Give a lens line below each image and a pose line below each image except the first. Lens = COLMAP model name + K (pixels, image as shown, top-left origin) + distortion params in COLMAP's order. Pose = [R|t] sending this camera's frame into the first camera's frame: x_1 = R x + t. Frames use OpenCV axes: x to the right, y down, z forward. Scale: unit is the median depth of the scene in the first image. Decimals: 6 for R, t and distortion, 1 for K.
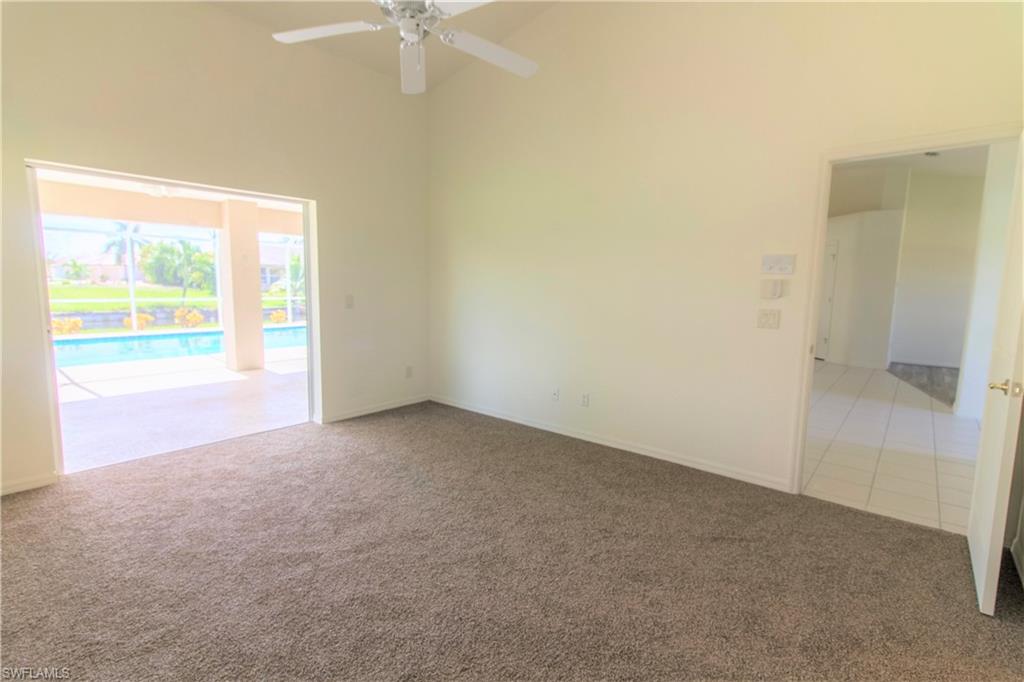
lens RADIAL K [[485.8, 0, 508.8], [0, 485.8, 340.2], [0, 0, 1]] dist [0.000073, 0.001517]
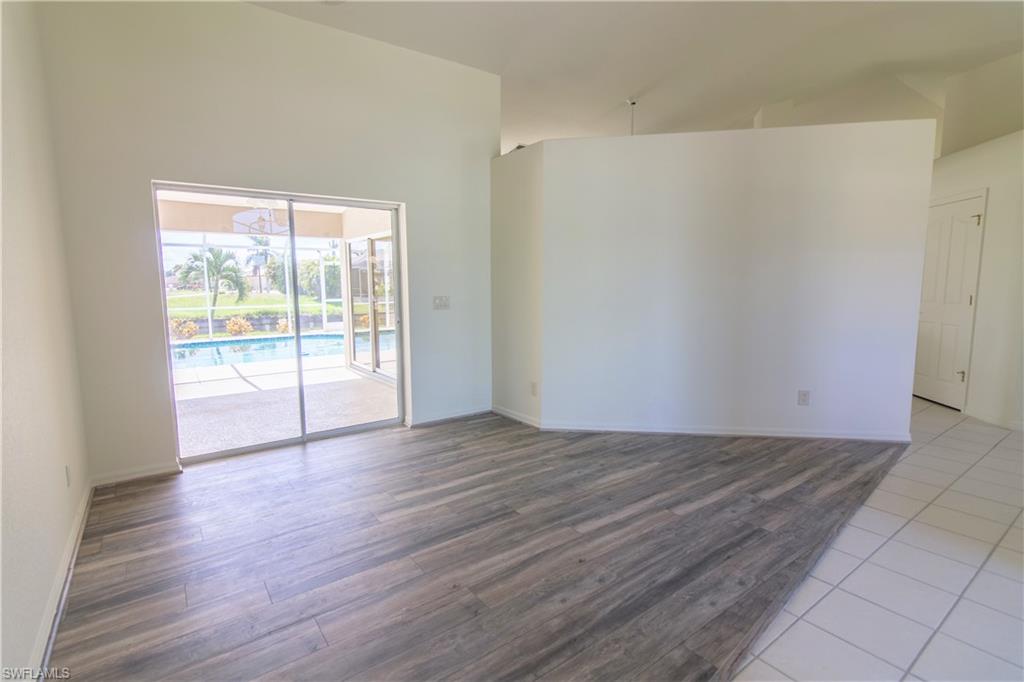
lens RADIAL K [[485.8, 0, 510.0], [0, 485.8, 340.1], [0, 0, 1]] dist [0.000073, 0.001517]
pose [[0.967541, 0.005393, -0.252658, 0.098068], [-0.006126, 0.999979, -0.002114, -0.011486], [0.252641, 0.003594, 0.967553, 0.113727]]
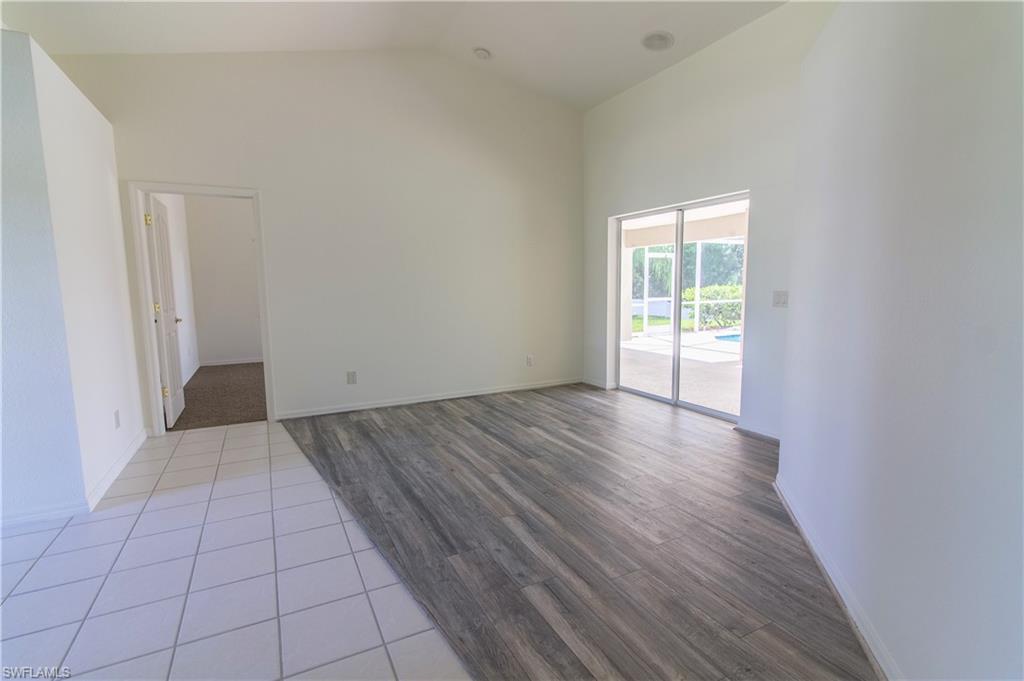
lens RADIAL K [[485.8, 0, 507.1], [0, 485.8, 345.6], [0, 0, 1]] dist [0.000073, 0.001517]
pose [[-0.405429, 0.107893, -0.907737, 0.915890], [-0.100414, 0.981745, 0.161538, -0.137355], [0.908595, 0.156642, -0.387194, 1.333384]]
